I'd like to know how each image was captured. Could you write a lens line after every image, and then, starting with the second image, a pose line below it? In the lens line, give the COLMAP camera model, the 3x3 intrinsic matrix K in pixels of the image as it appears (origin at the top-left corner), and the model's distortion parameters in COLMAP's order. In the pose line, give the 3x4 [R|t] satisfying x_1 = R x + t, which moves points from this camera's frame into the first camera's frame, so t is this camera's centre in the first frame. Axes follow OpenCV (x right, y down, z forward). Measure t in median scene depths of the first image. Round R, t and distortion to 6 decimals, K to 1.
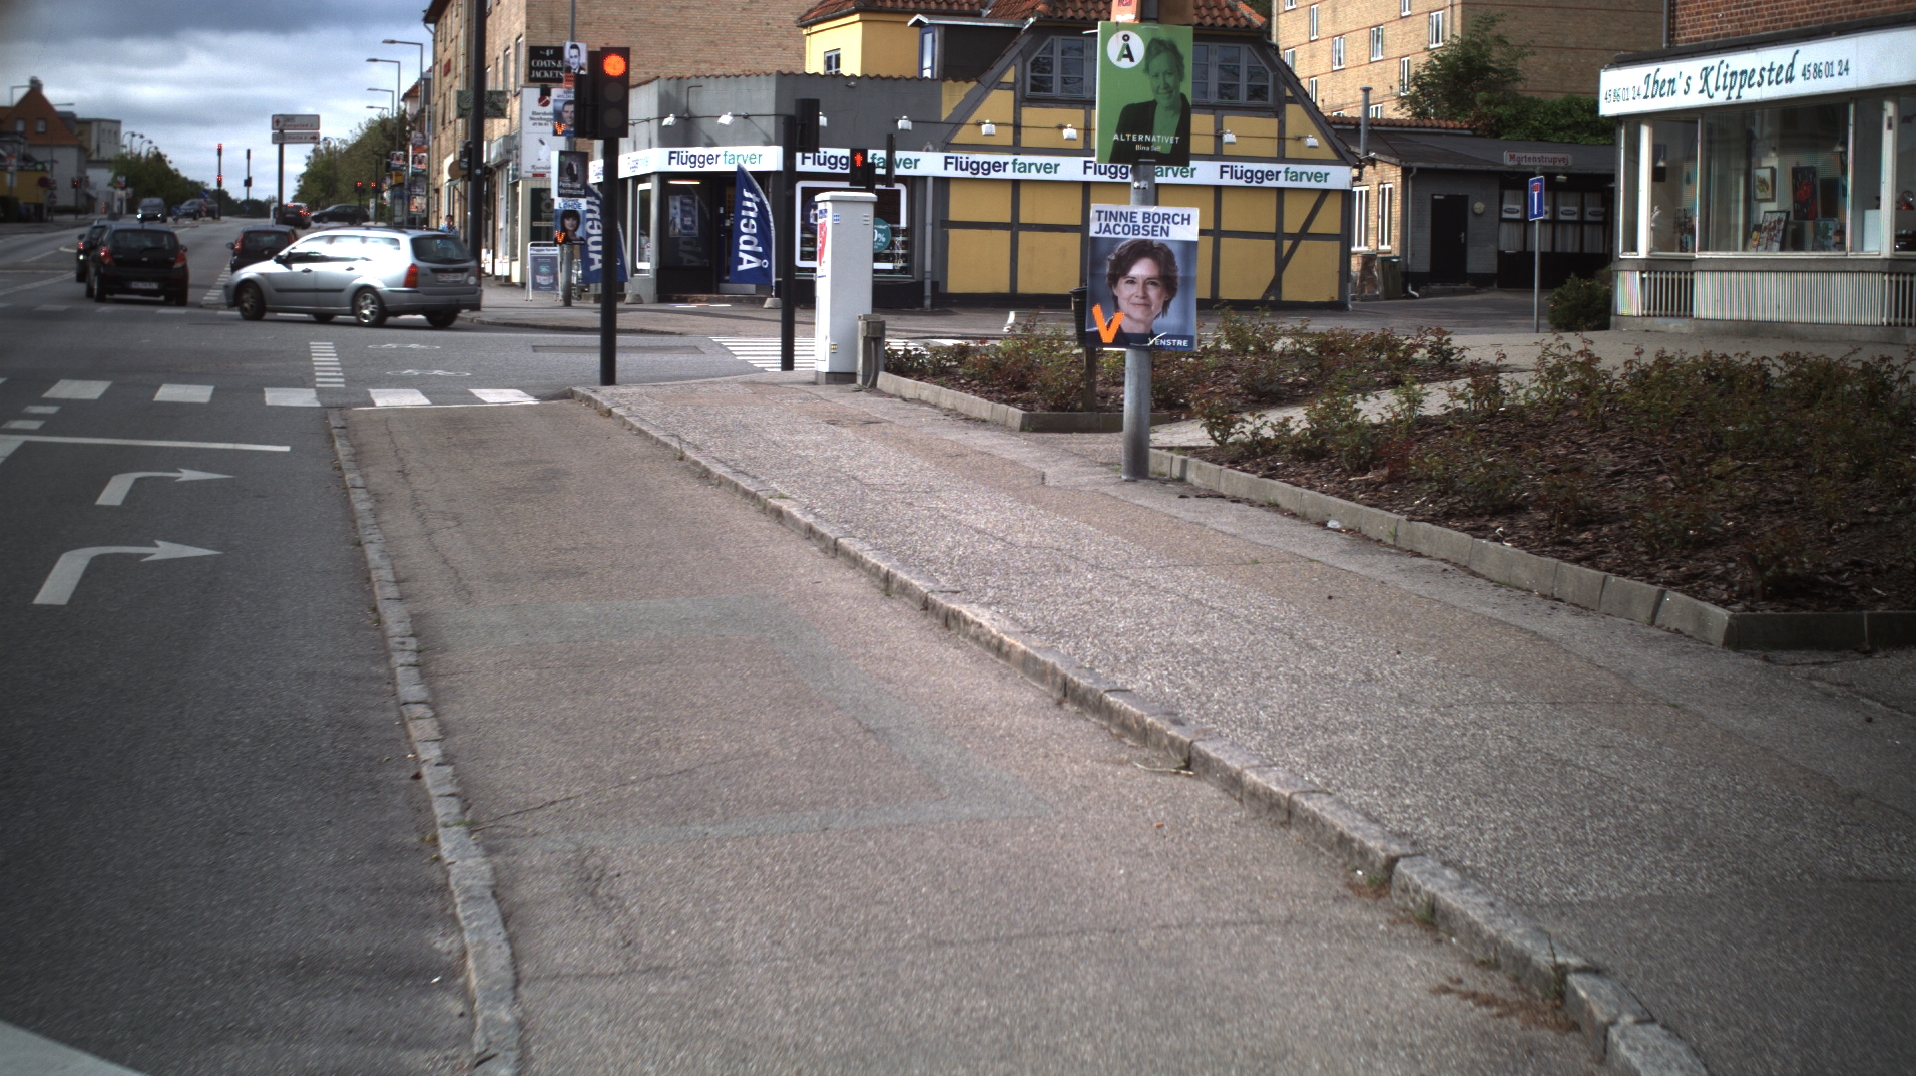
lens RADIAL K [[3374.2, 0, 958.0], [0, 3374.2, 538.0], [0, 0, 1]] dist [-0.306474, 0.428790]
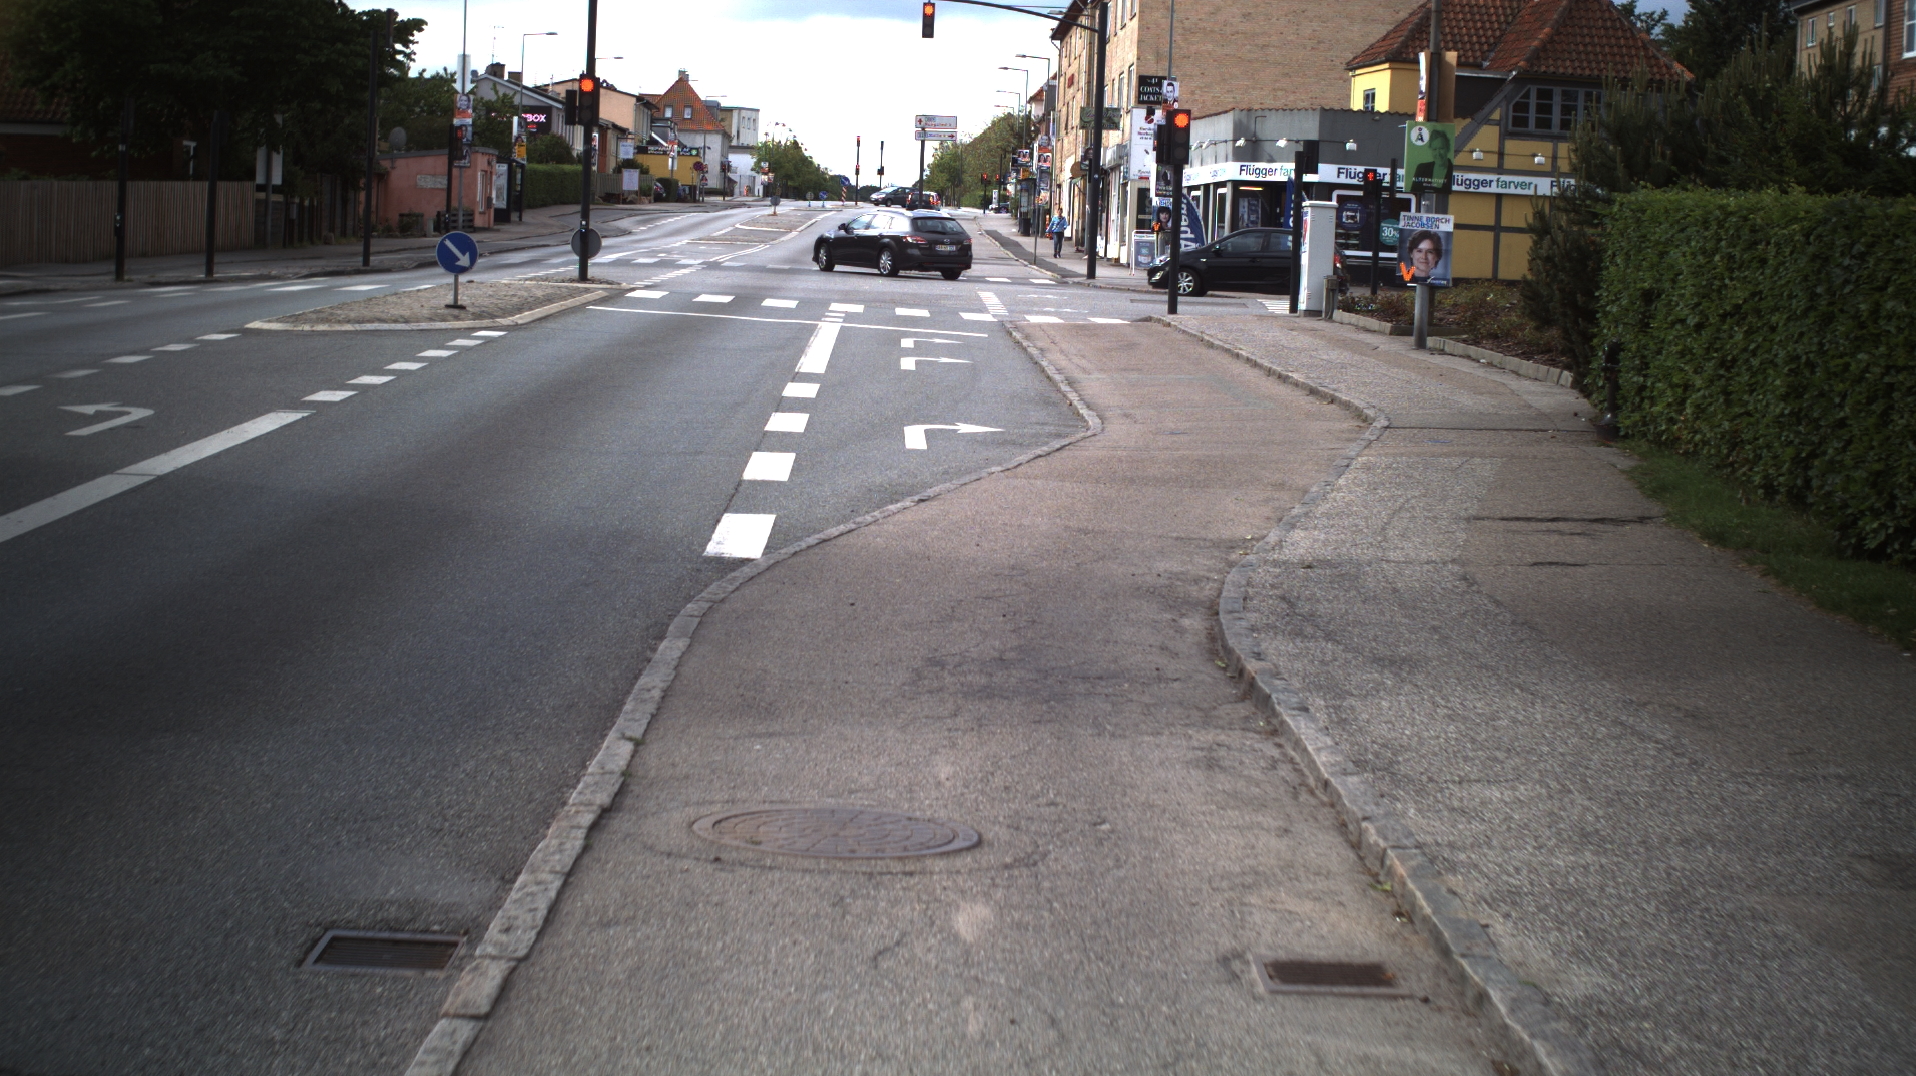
lens RADIAL K [[3374.2, 0, 958.0], [0, 3374.2, 538.0], [0, 0, 1]] dist [-0.306474, 0.428790]
pose [[0.983331, 0.037704, -0.177874, 0.047372], [-0.037587, 0.999285, 0.004030, 0.032336], [0.177899, 0.002723, 0.984045, -0.337486]]
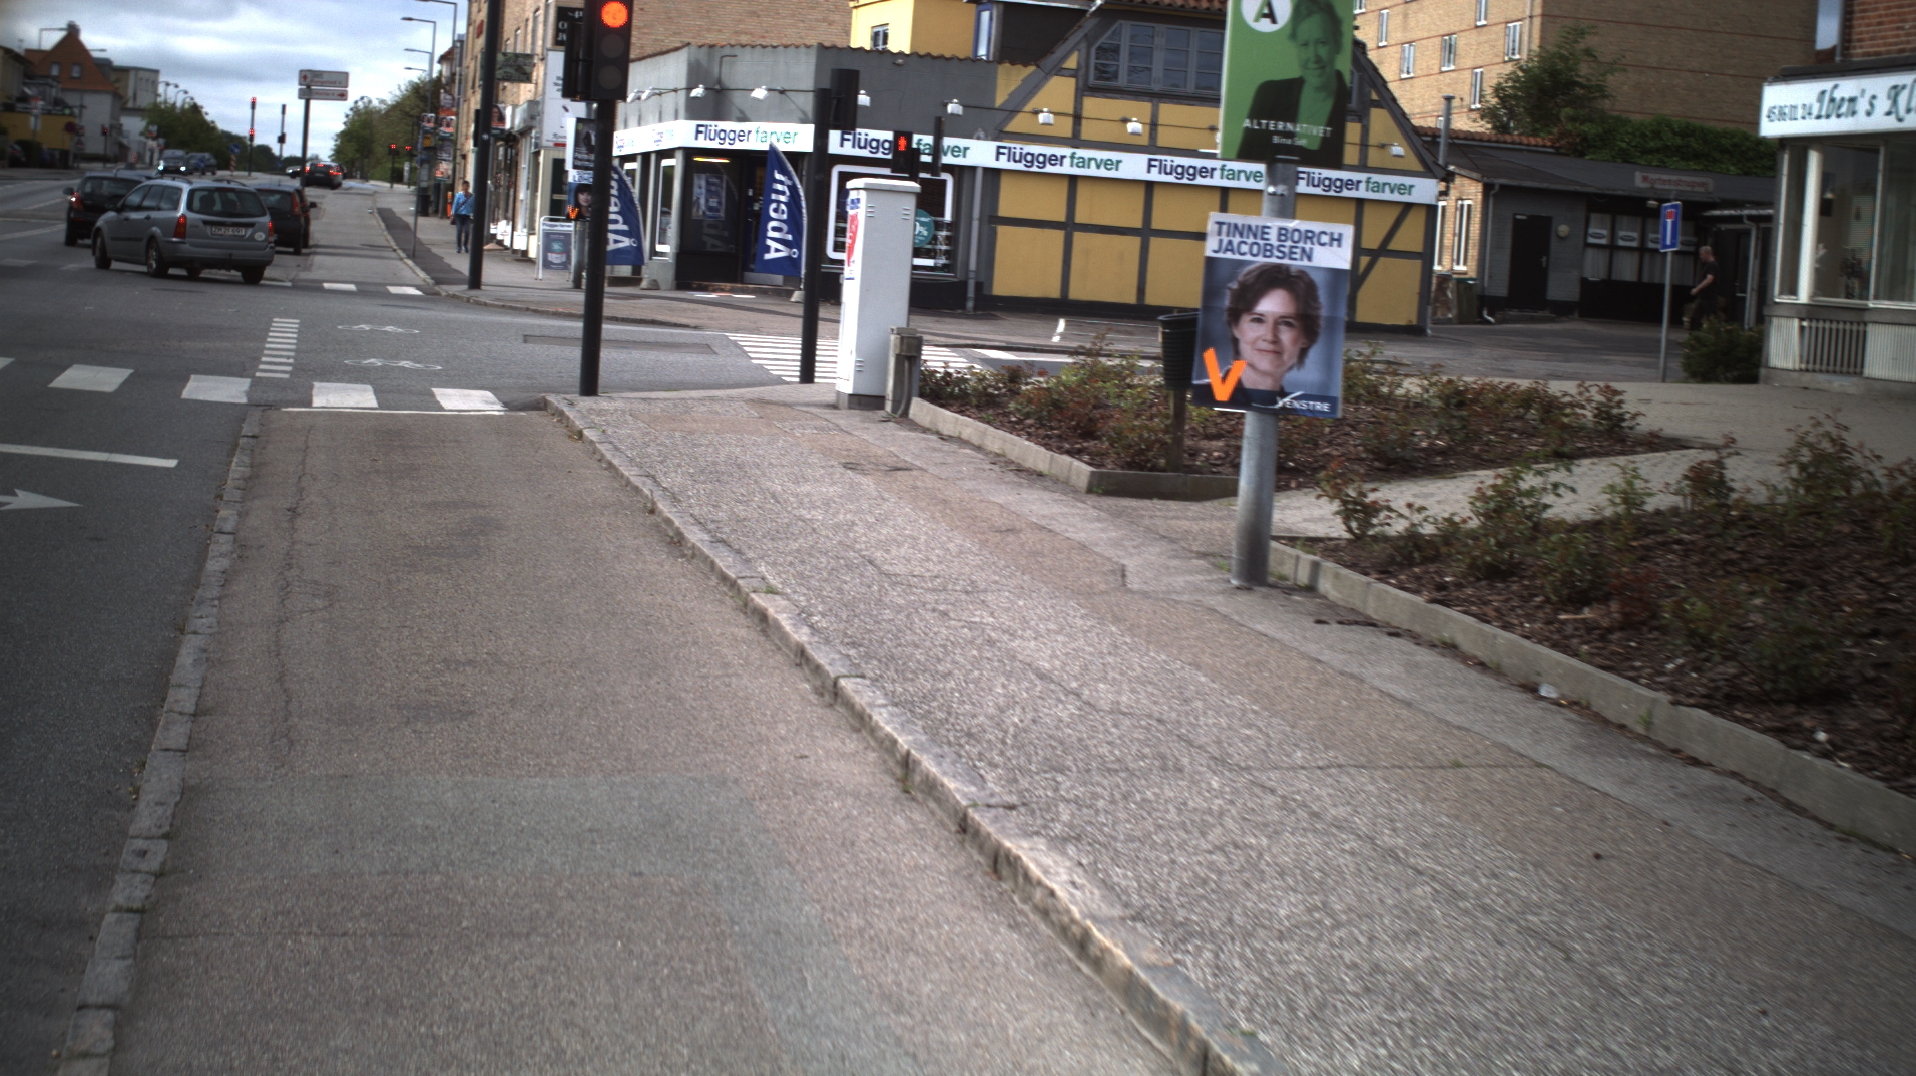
lens RADIAL K [[3374.2, 0, 958.0], [0, 3374.2, 538.0], [0, 0, 1]] dist [-0.306474, 0.428790]
pose [[0.998671, 0.050958, -0.007695, -0.002064], [-0.050939, 0.998698, 0.002600, -0.008930], [0.007818, -0.002205, 0.999967, 0.086444]]
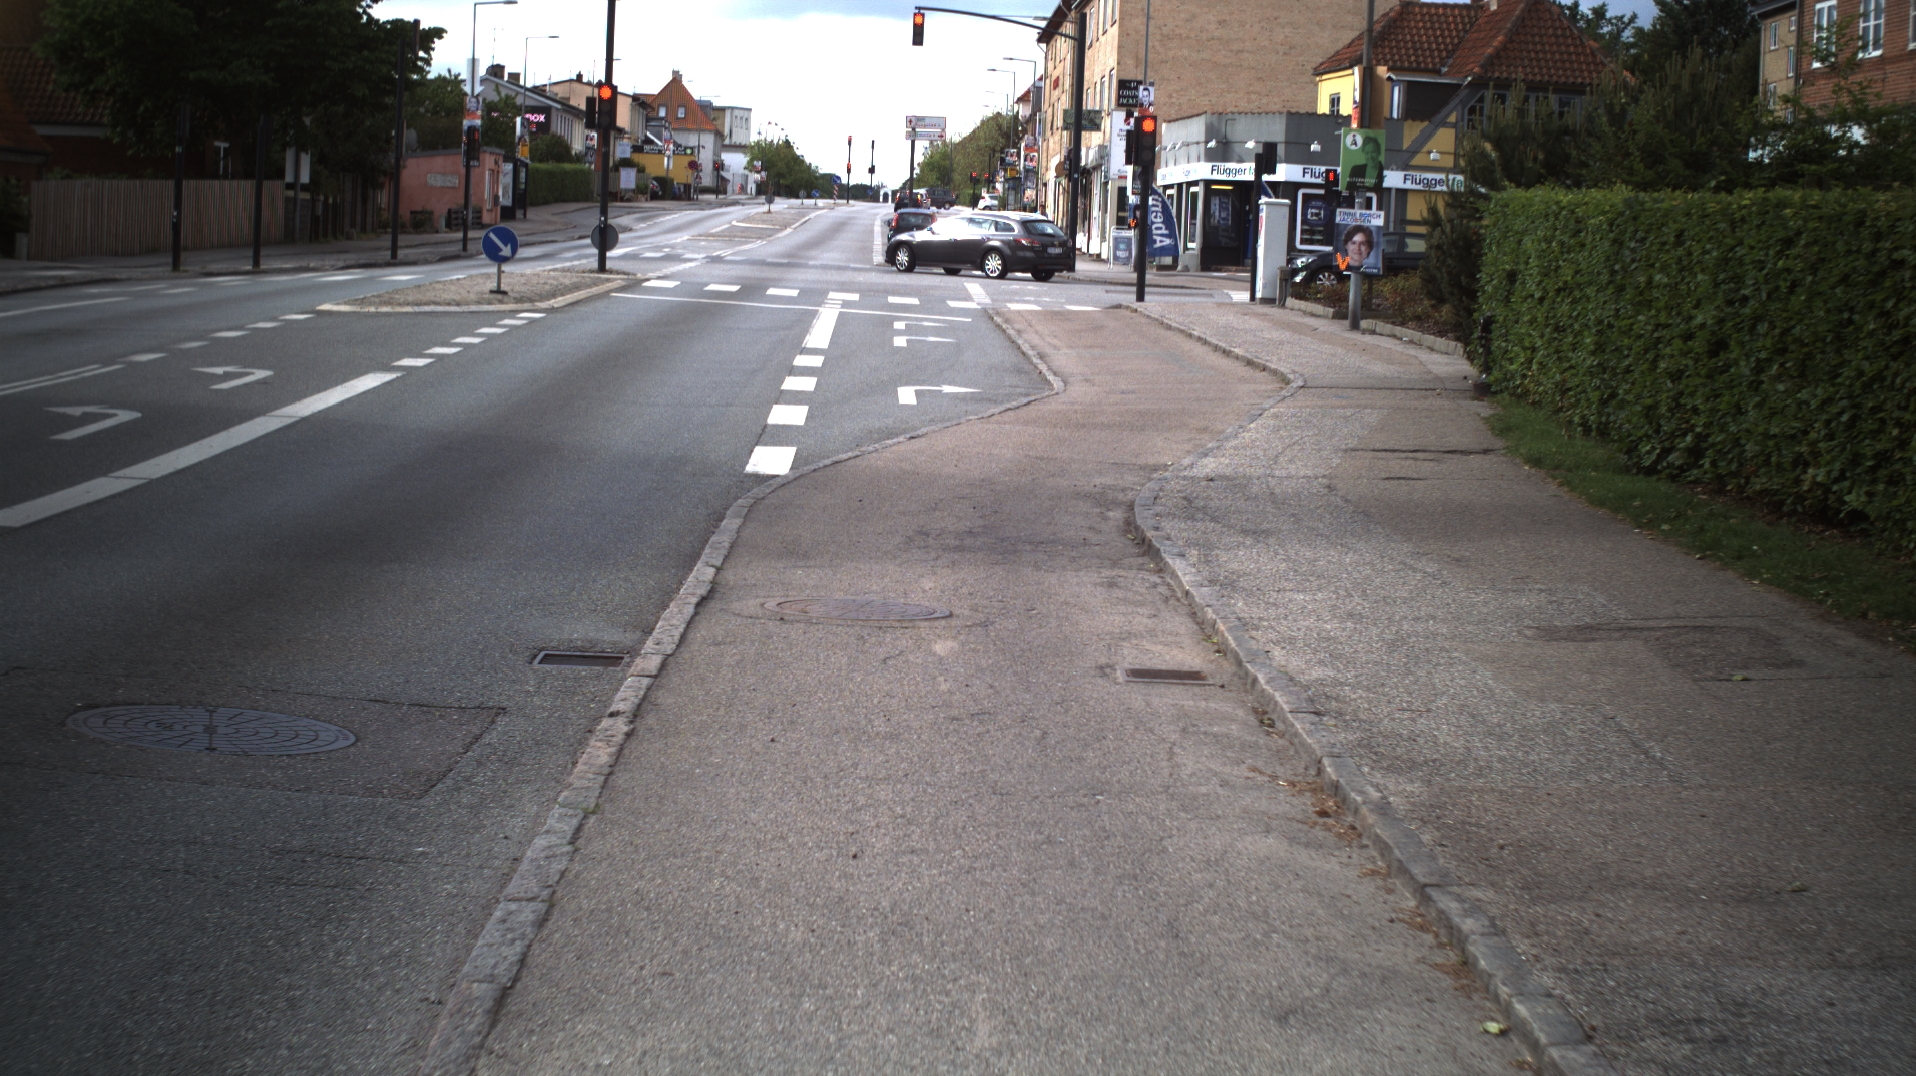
lens RADIAL K [[3374.2, 0, 958.0], [0, 3374.2, 538.0], [0, 0, 1]] dist [-0.306474, 0.428790]
pose [[0.983847, 0.038062, -0.174917, 0.063746], [-0.037870, 0.999273, 0.004438, 0.040639], [0.174959, 0.002257, 0.984573, -0.421549]]
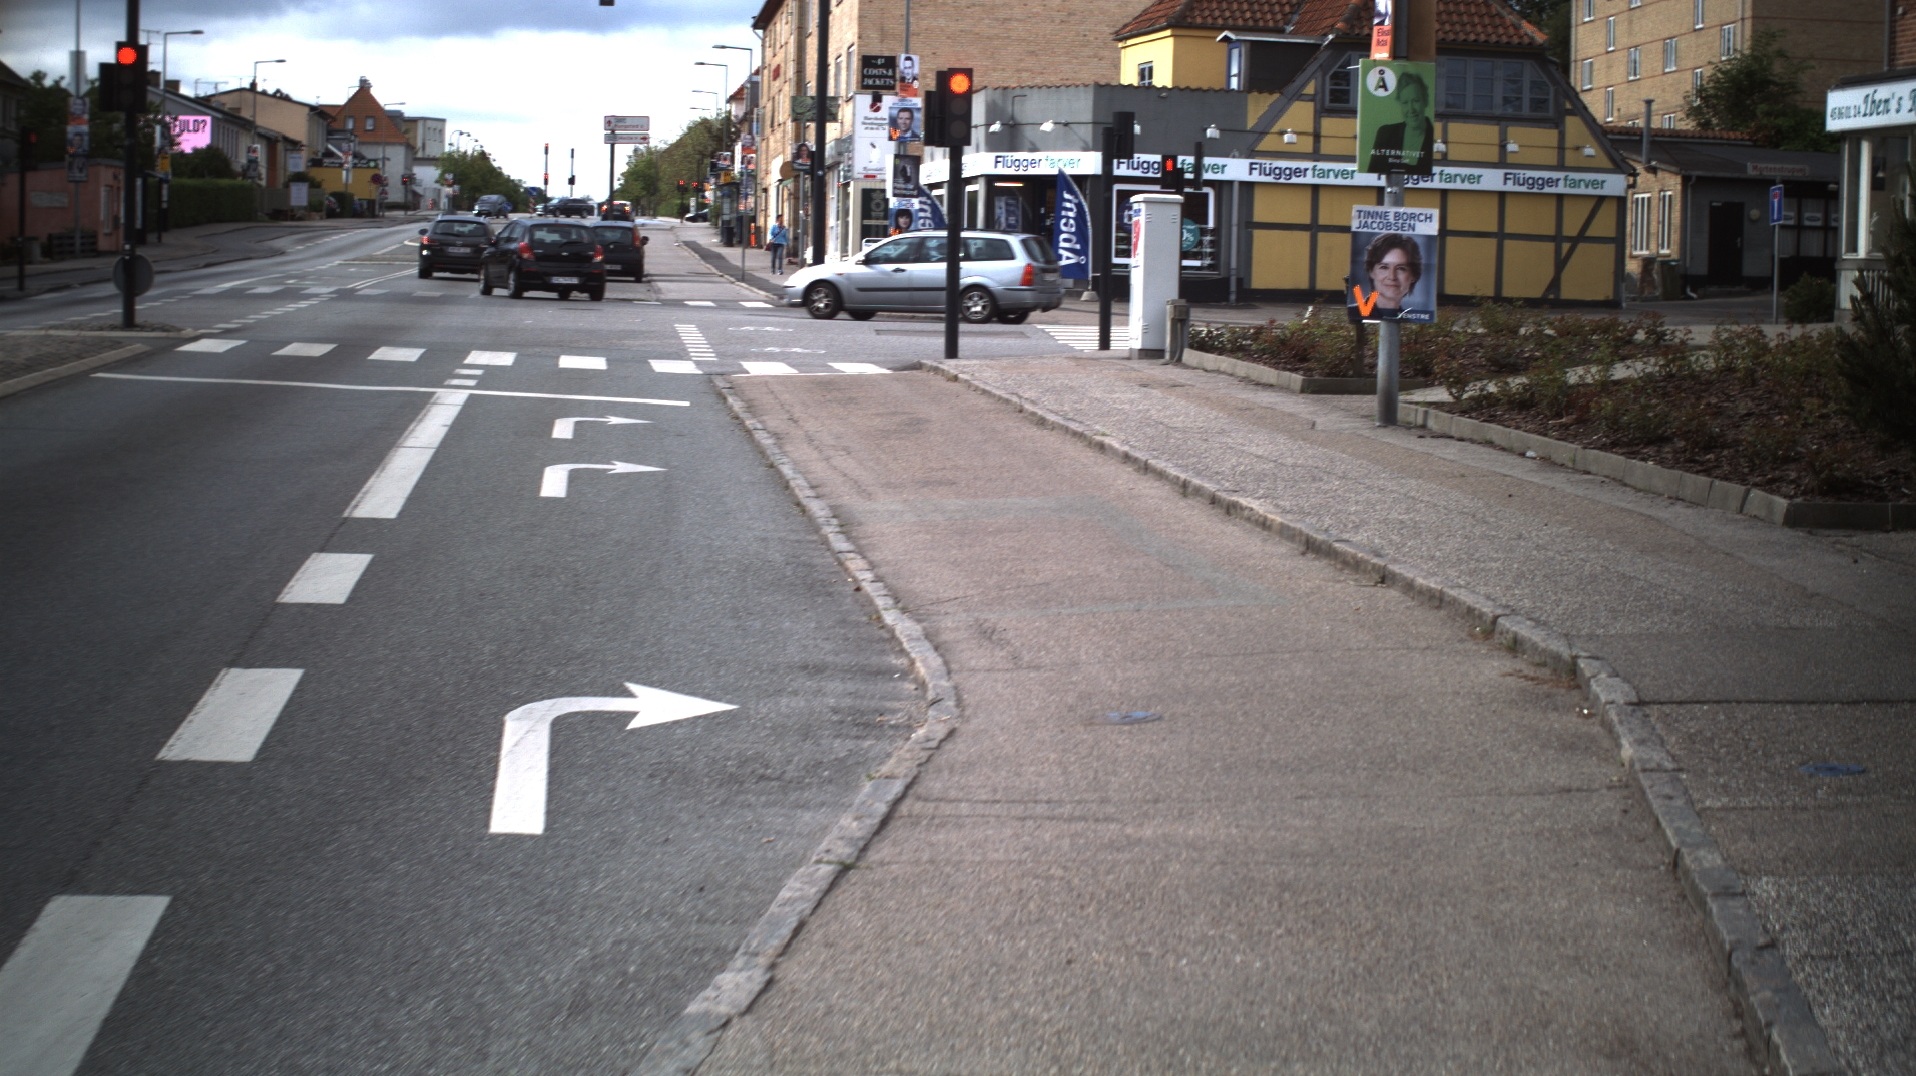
lens RADIAL K [[3374.2, 0, 958.0], [0, 3374.2, 538.0], [0, 0, 1]] dist [-0.306474, 0.428790]
pose [[0.995721, 0.012545, -0.091553, 0.002982], [-0.012617, 0.999920, -0.000212, 0.008852], [0.091543, 0.001366, 0.995800, -0.084574]]
